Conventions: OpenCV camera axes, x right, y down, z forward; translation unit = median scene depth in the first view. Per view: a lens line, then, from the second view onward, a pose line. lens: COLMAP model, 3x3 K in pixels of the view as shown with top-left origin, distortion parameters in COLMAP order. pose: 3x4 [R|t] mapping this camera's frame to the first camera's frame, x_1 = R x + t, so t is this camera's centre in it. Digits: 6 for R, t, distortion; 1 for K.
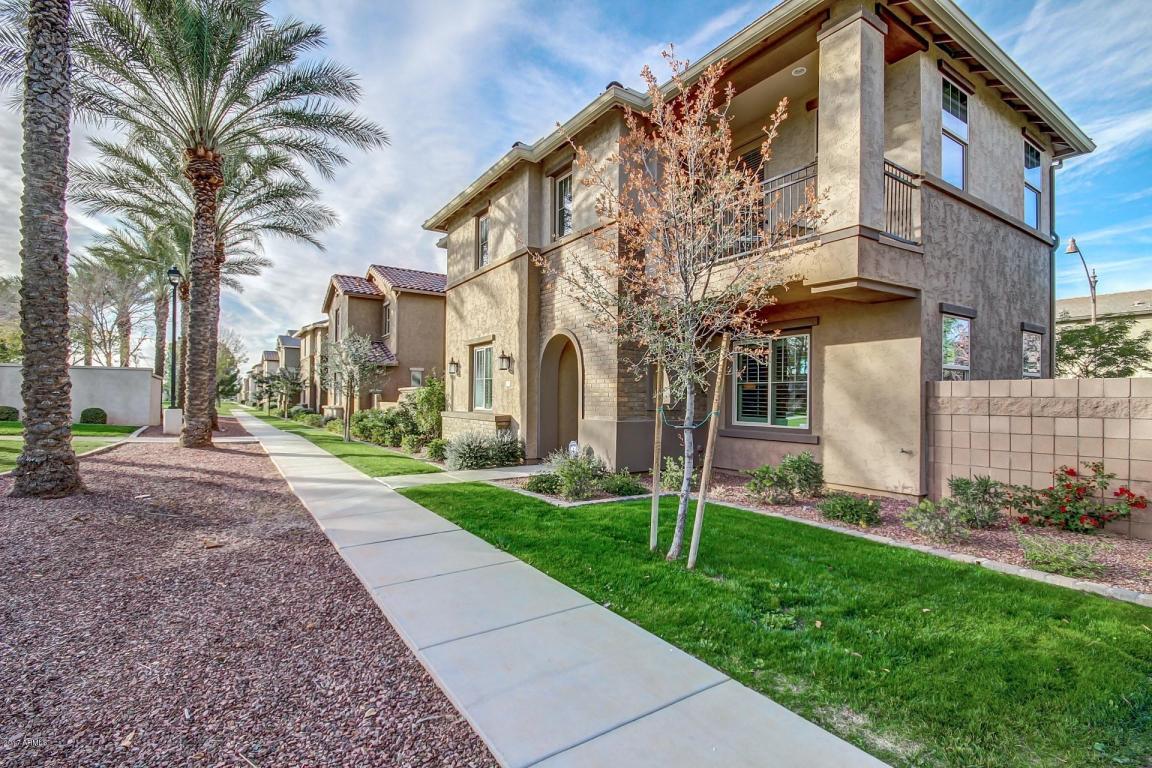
lens RADIAL K [[541.7, 0, 577.8], [0, 541.7, 397.7], [0, 0, 1]] dist [-0.001026, 0.000026]
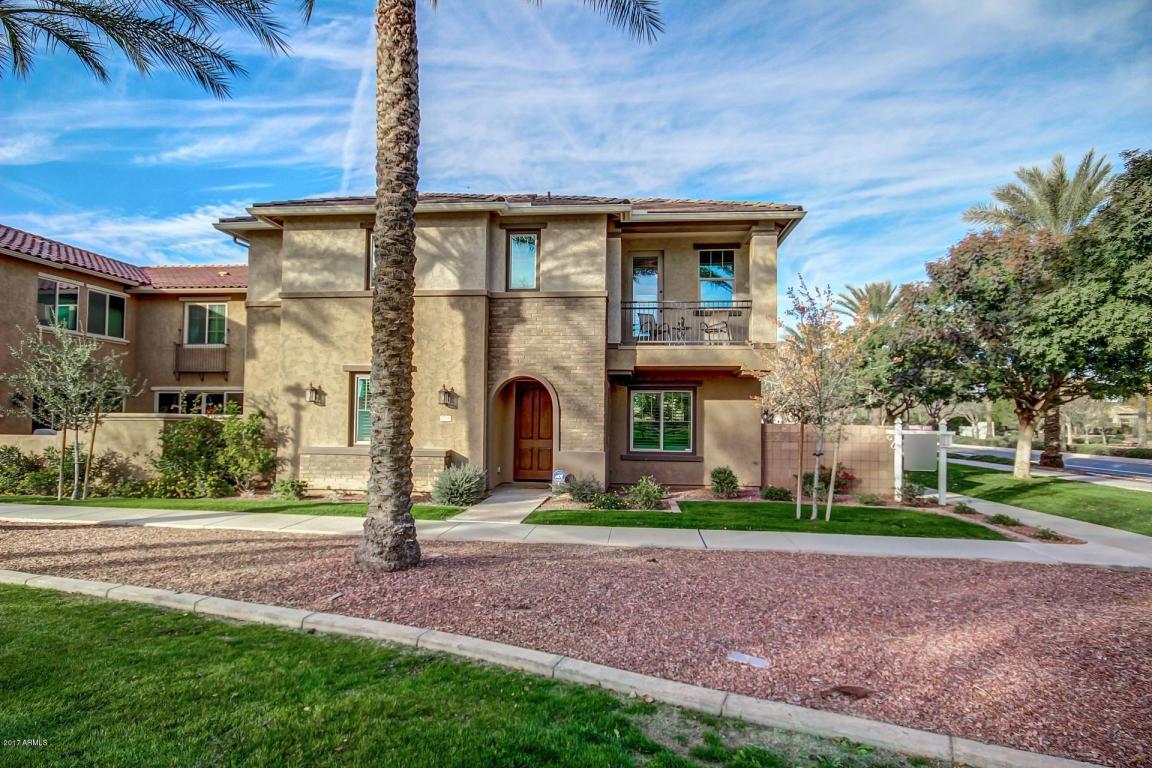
lens RADIAL K [[614.3, 0, 580.5], [0, 614.3, 394.7], [0, 0, 1]] dist [0.013898, 0.000235]
pose [[0.640679, 0.032236, 0.767132, -0.900475], [-0.006947, 0.999321, -0.036191, -0.032355], [-0.767777, 0.017858, 0.640468, 0.091980]]
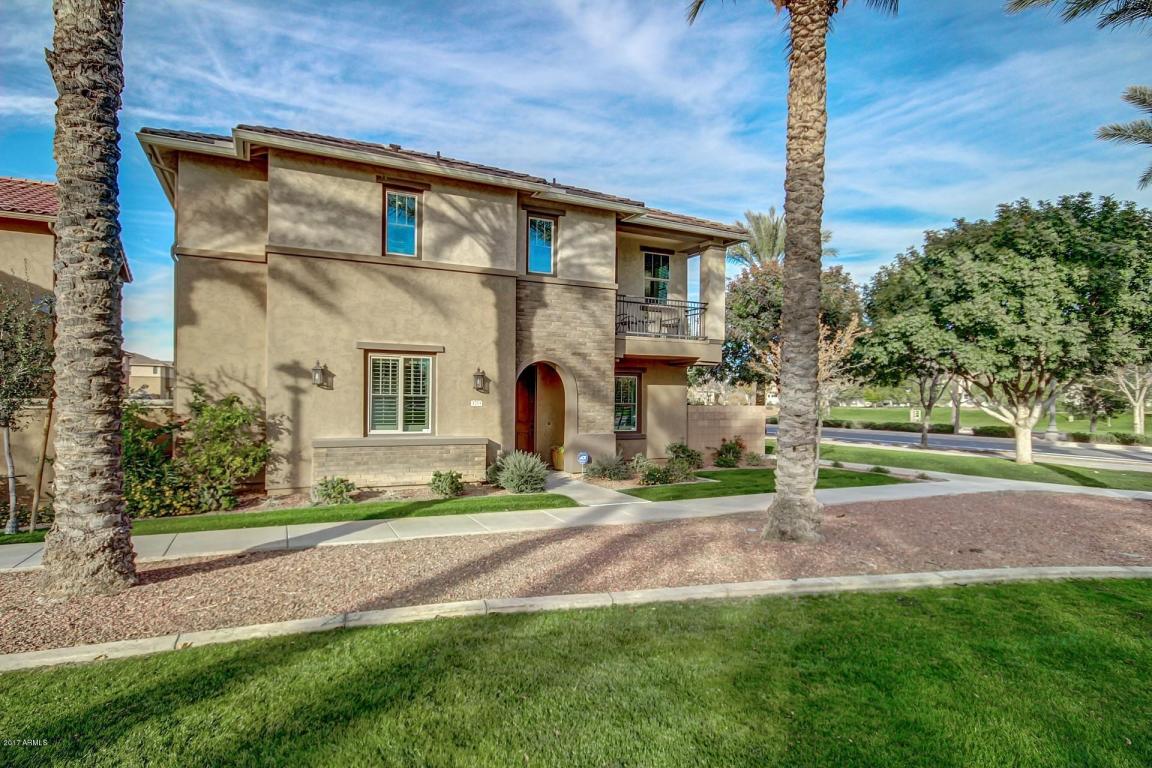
lens RADIAL K [[614.3, 0, 580.5], [0, 614.3, 394.7], [0, 0, 1]] dist [0.013898, 0.000235]
pose [[0.127822, 0.001526, 0.991796, -1.251277], [-0.008151, 0.999967, -0.000488, -0.044972], [-0.991764, -0.008022, 0.127830, 0.737066]]
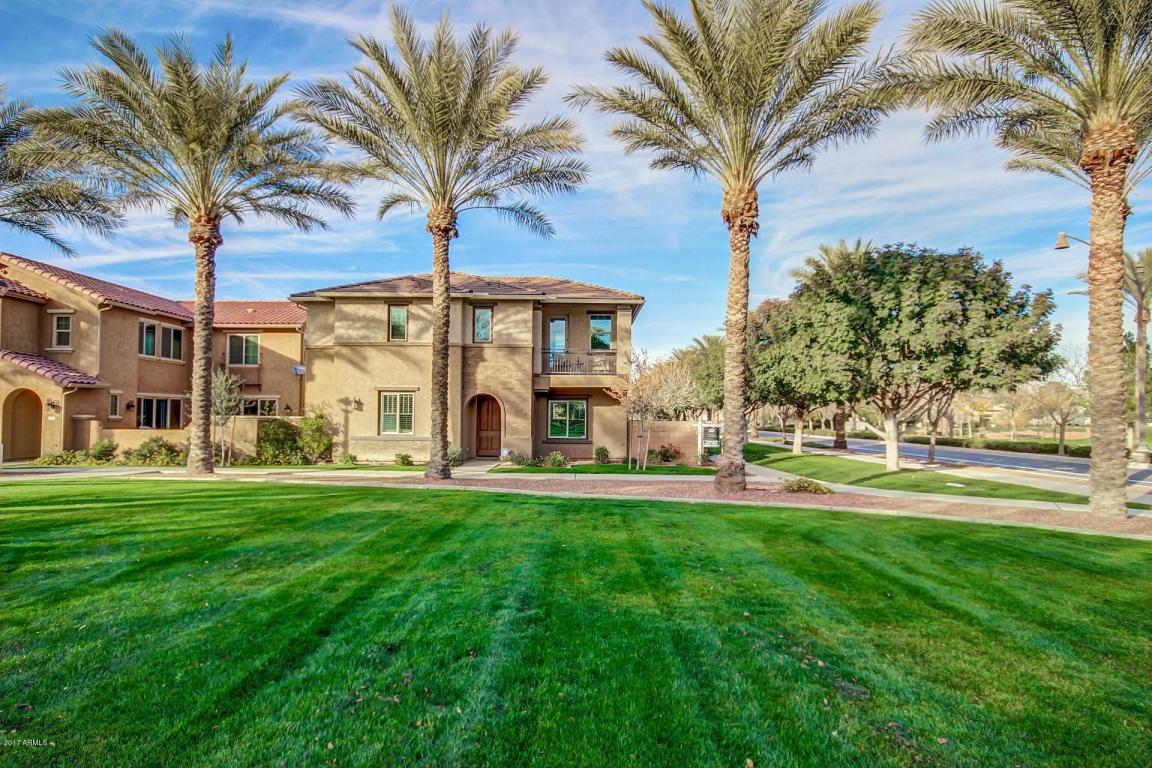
lens RADIAL K [[614.3, 0, 580.5], [0, 614.3, 394.7], [0, 0, 1]] dist [0.013898, 0.000235]
pose [[0.563279, 0.027688, 0.825803, -1.569467], [-0.003650, 0.999512, -0.031023, -0.044494], [-0.826259, 0.014460, 0.563105, -0.479838]]
